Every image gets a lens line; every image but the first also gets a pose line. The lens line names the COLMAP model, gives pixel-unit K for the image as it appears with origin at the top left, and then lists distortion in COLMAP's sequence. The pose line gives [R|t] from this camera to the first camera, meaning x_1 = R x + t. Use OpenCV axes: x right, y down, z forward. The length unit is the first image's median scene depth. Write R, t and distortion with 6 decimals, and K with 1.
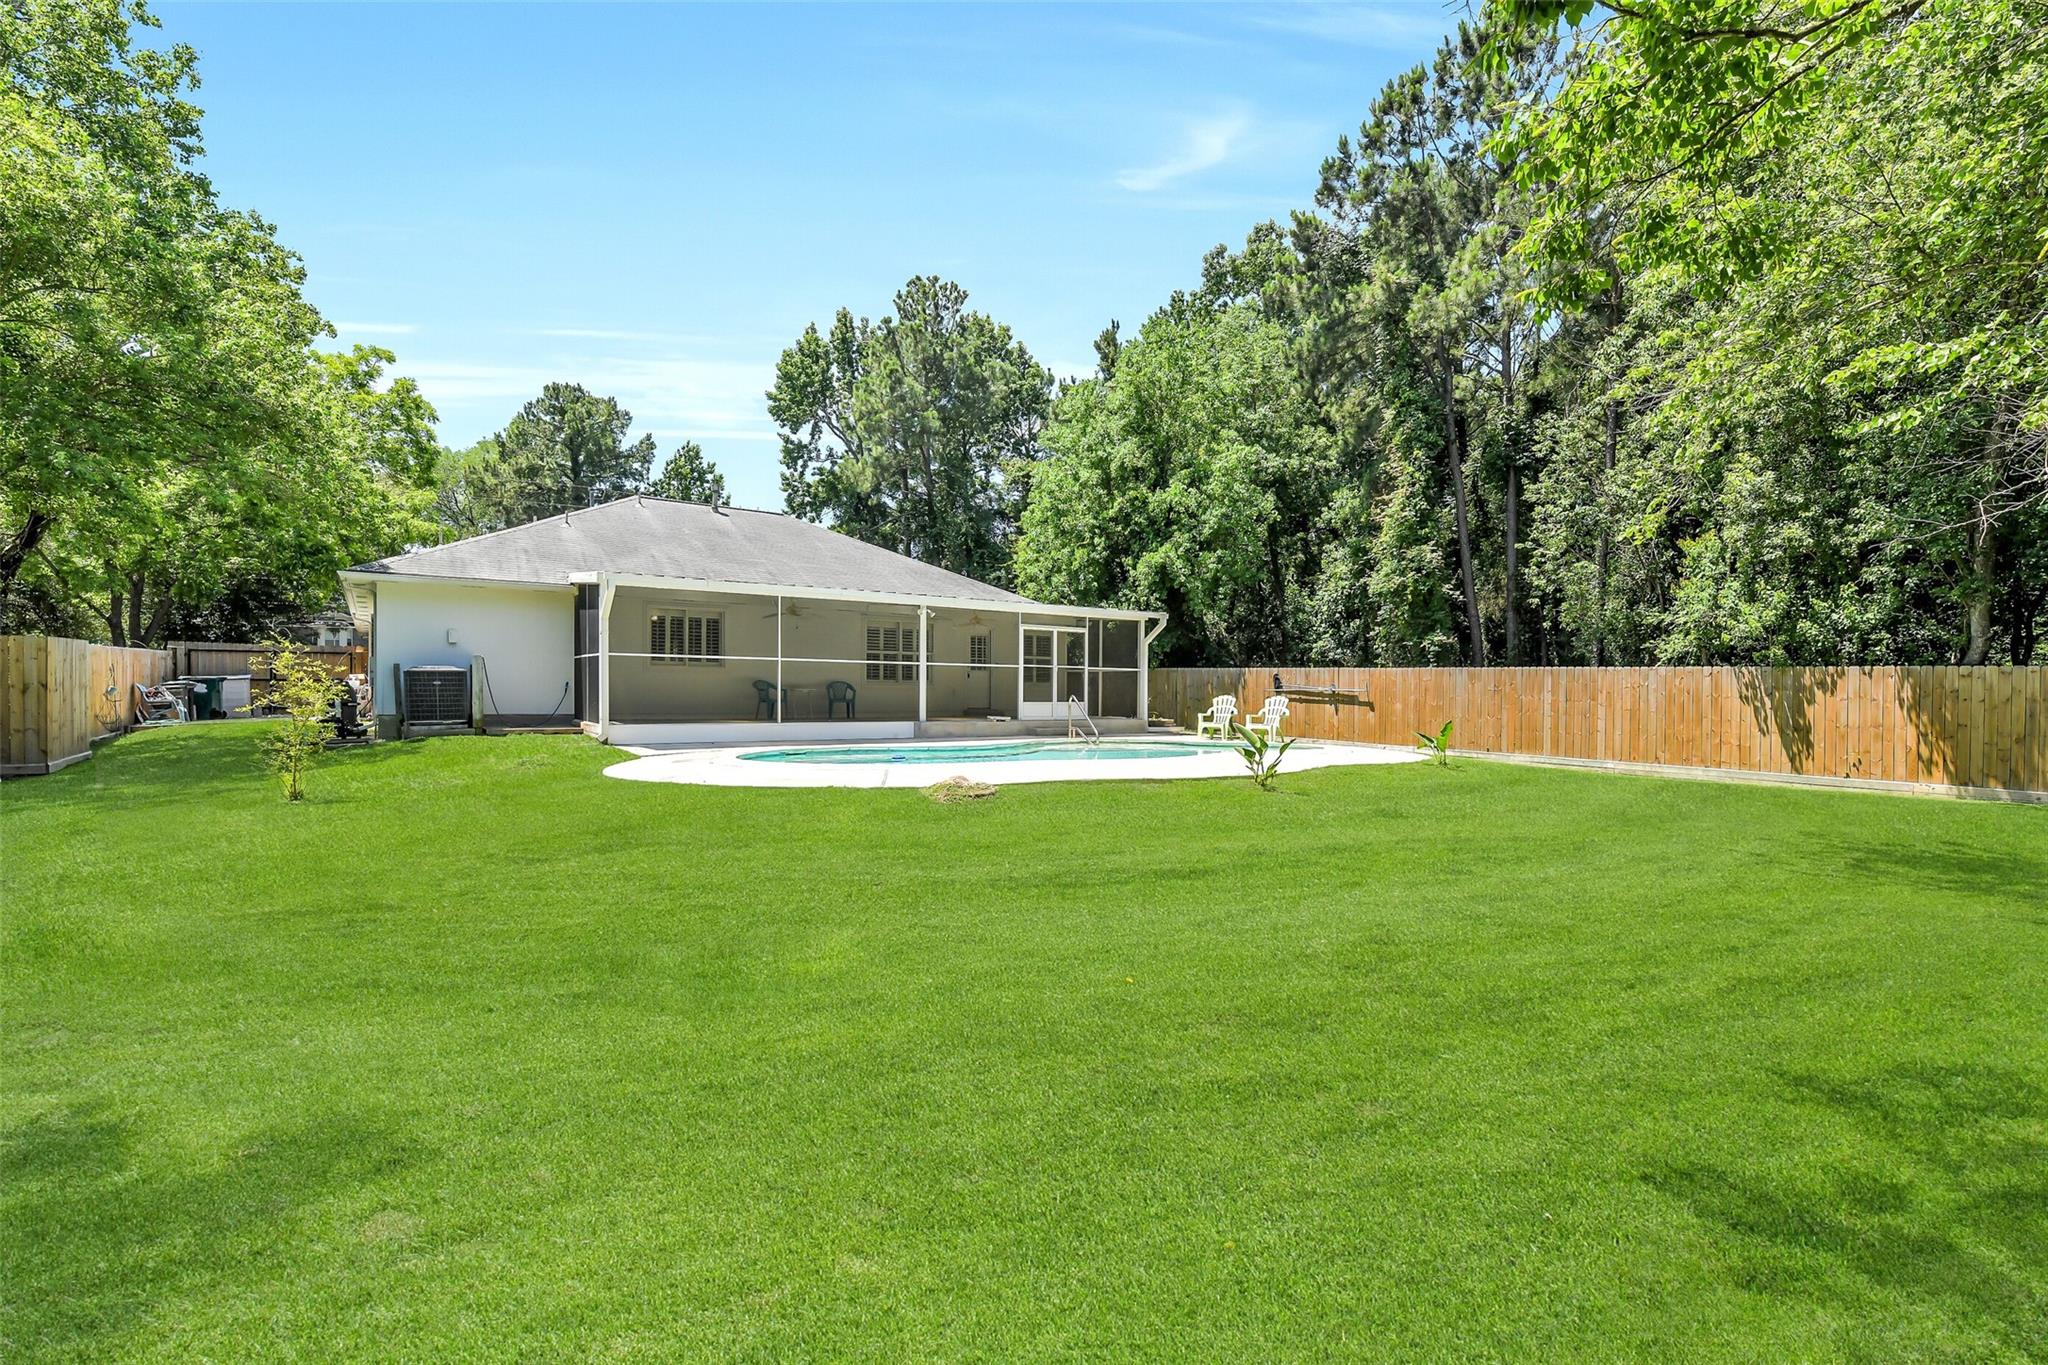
lens RADIAL K [[889.1, 0, 1026.6], [0, 889.1, 688.2], [0, 0, 1]] dist [-0.001809, -0.002834]
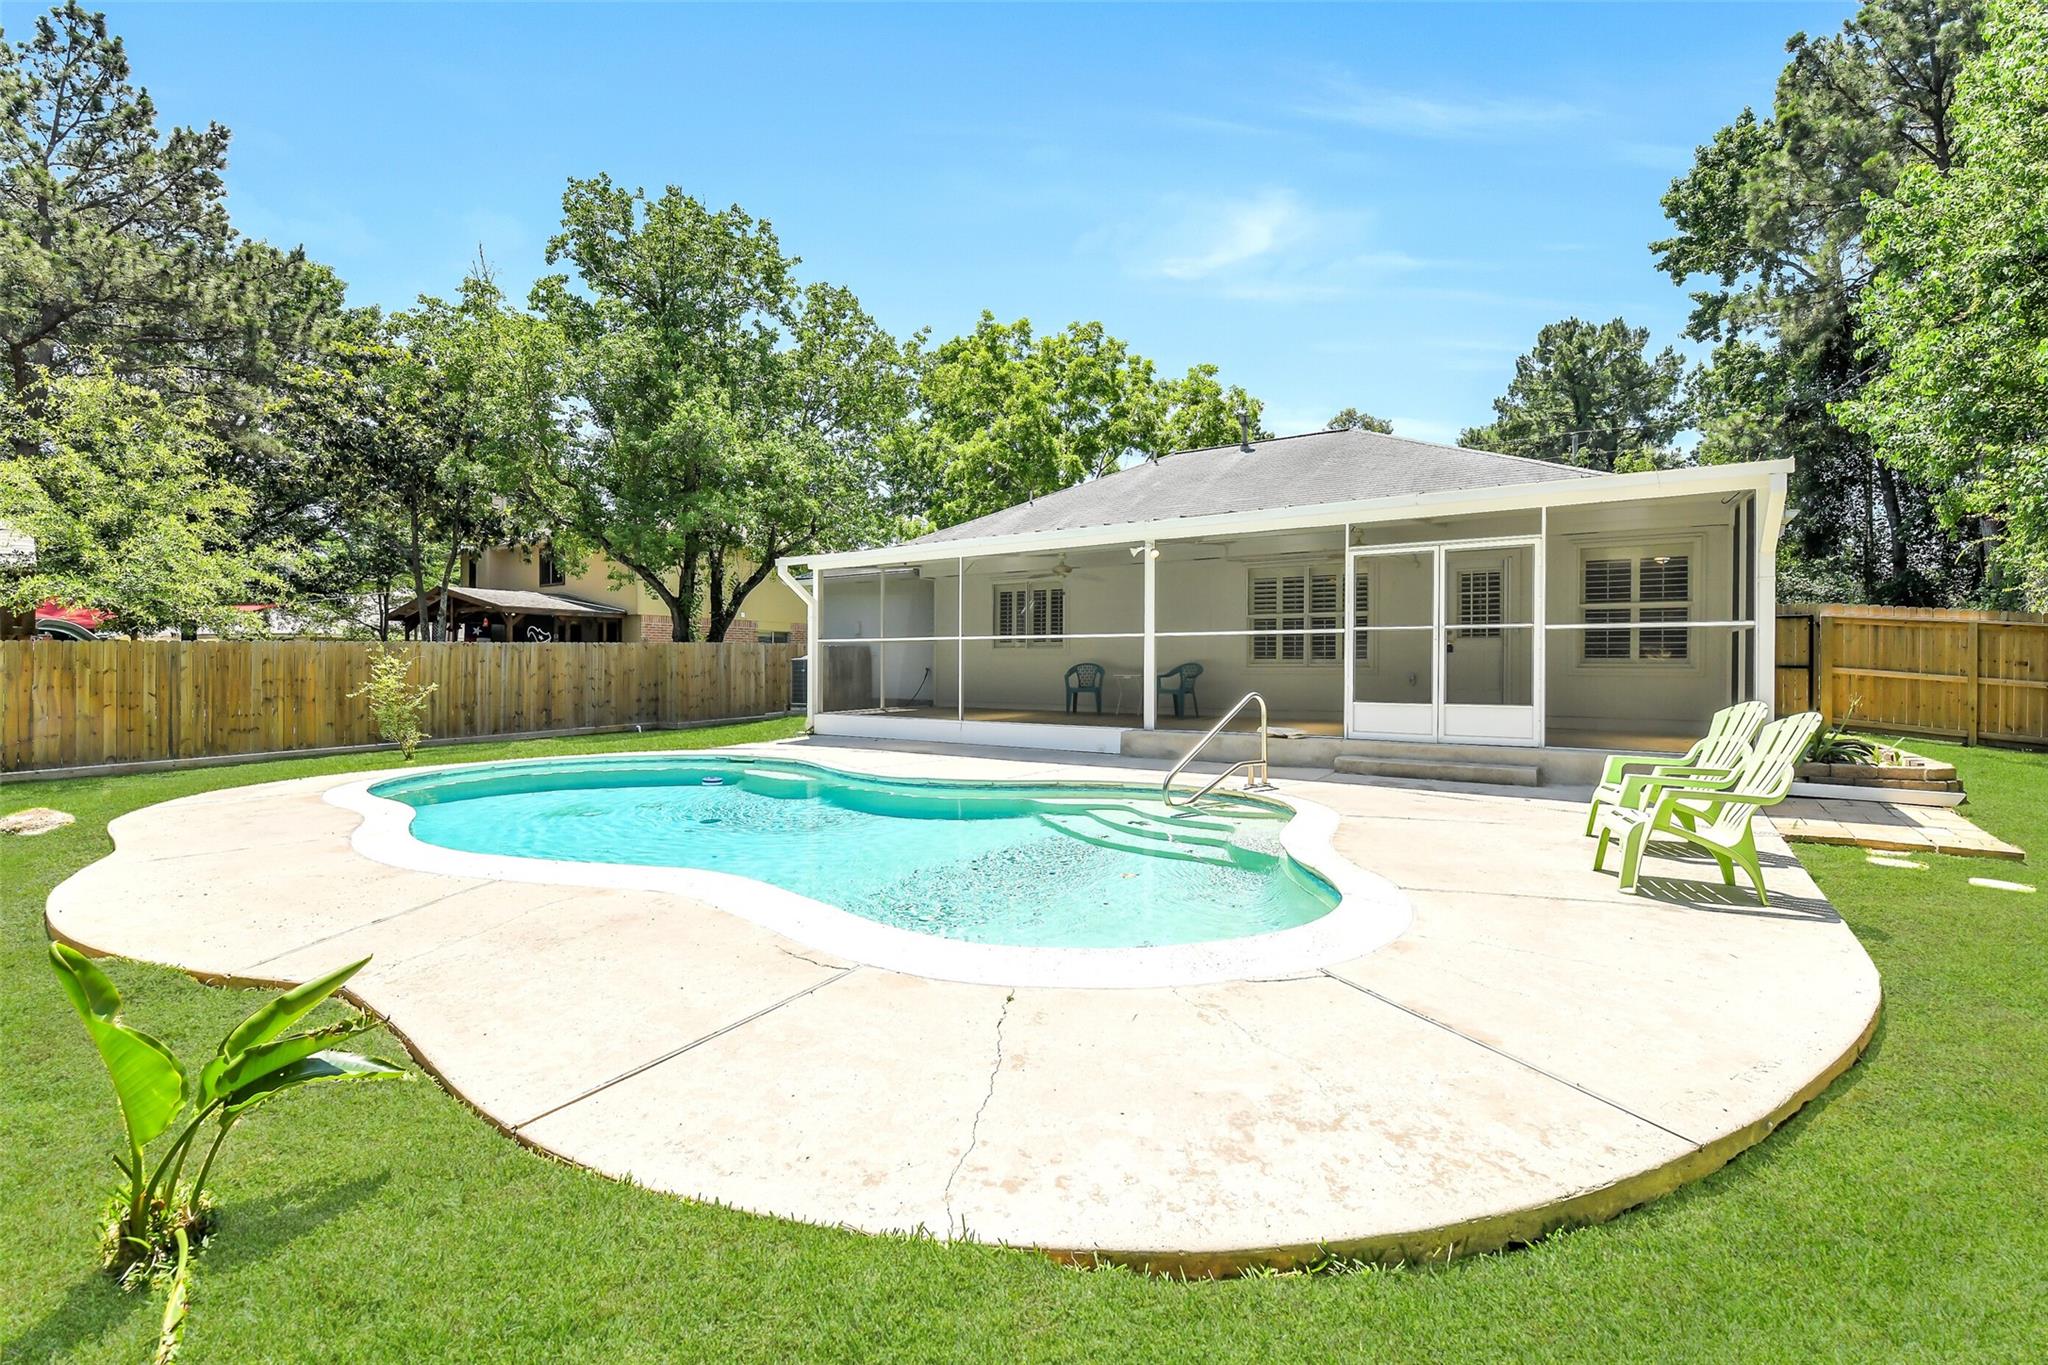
lens RADIAL K [[889.1, 0, 1026.1], [0, 889.1, 670.6], [0, 0, 1]] dist [-0.001809, -0.002834]
pose [[0.388071, -0.000596, -0.921629, 0.363326], [0.009514, 0.999949, 0.003360, -0.004818], [0.921580, -0.010073, 0.388057, 0.584354]]
